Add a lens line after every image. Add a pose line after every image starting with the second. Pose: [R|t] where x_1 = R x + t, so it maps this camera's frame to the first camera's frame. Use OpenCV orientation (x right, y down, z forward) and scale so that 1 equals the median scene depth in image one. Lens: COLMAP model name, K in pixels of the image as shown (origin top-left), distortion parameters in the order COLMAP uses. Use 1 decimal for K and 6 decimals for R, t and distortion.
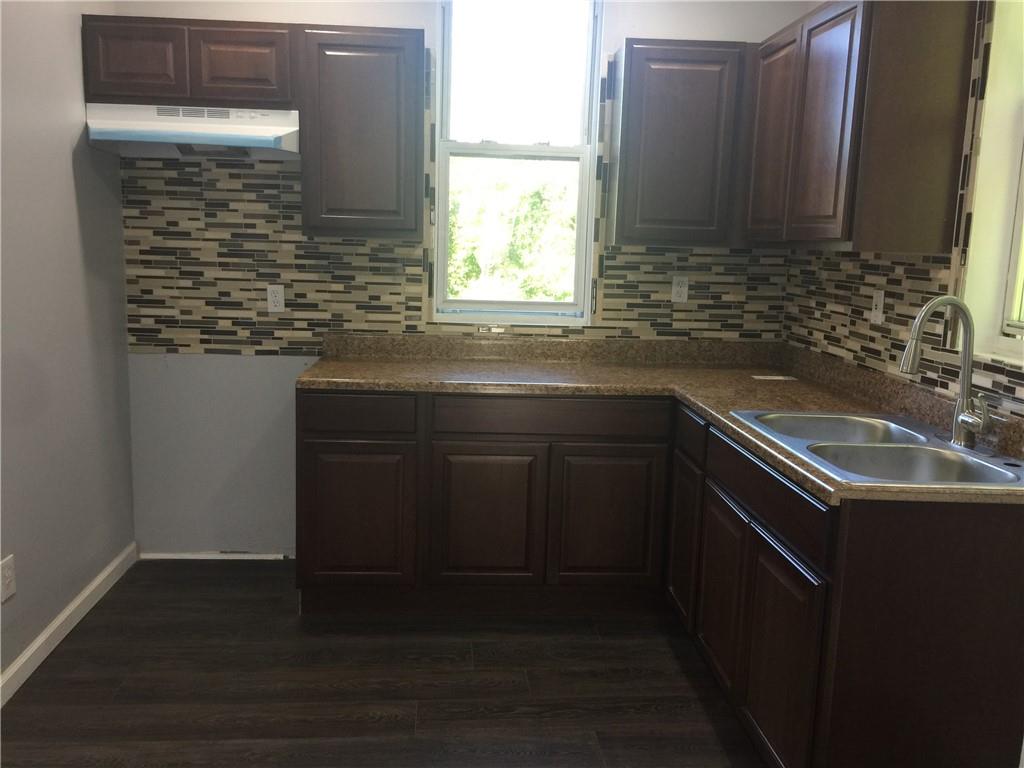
lens RADIAL K [[895.2, 0, 507.3], [0, 895.2, 387.4], [0, 0, 1]] dist [0.070450, 0.017930]
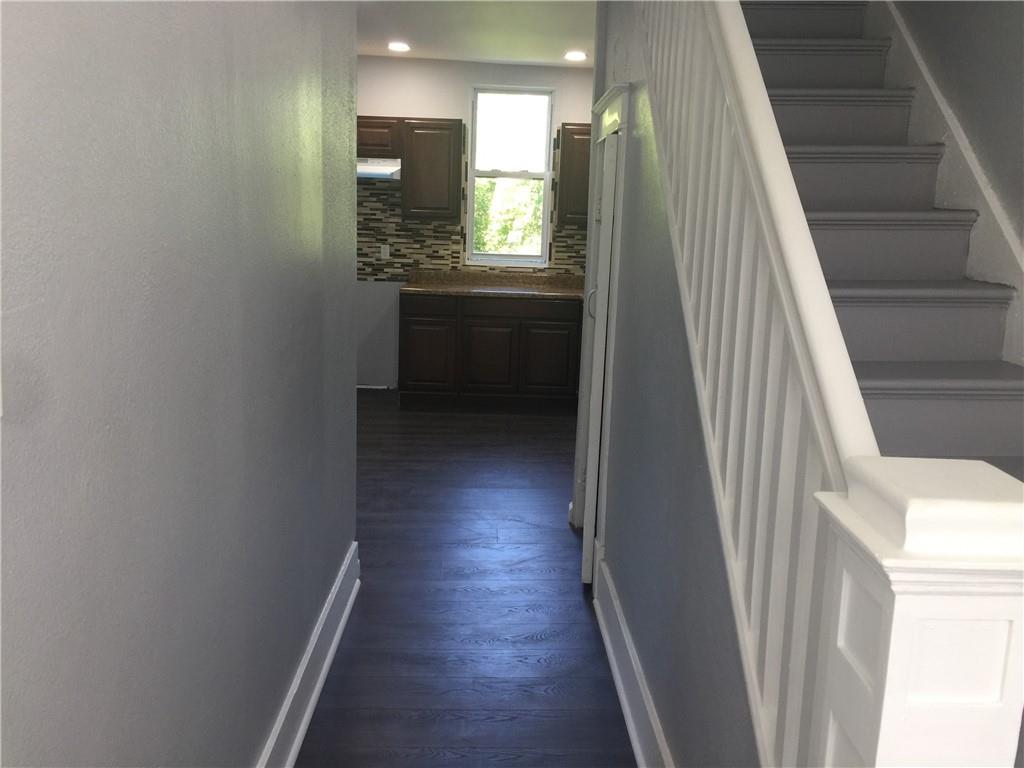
lens RADIAL K [[895.2, 0, 513.0], [0, 895.2, 378.3], [0, 0, 1]] dist [0.070450, 0.017930]
pose [[0.999014, 0.011849, -0.042792, 0.104580], [-0.011187, 0.999814, 0.015688, 0.140297], [0.042970, -0.015194, 0.998961, -0.925833]]
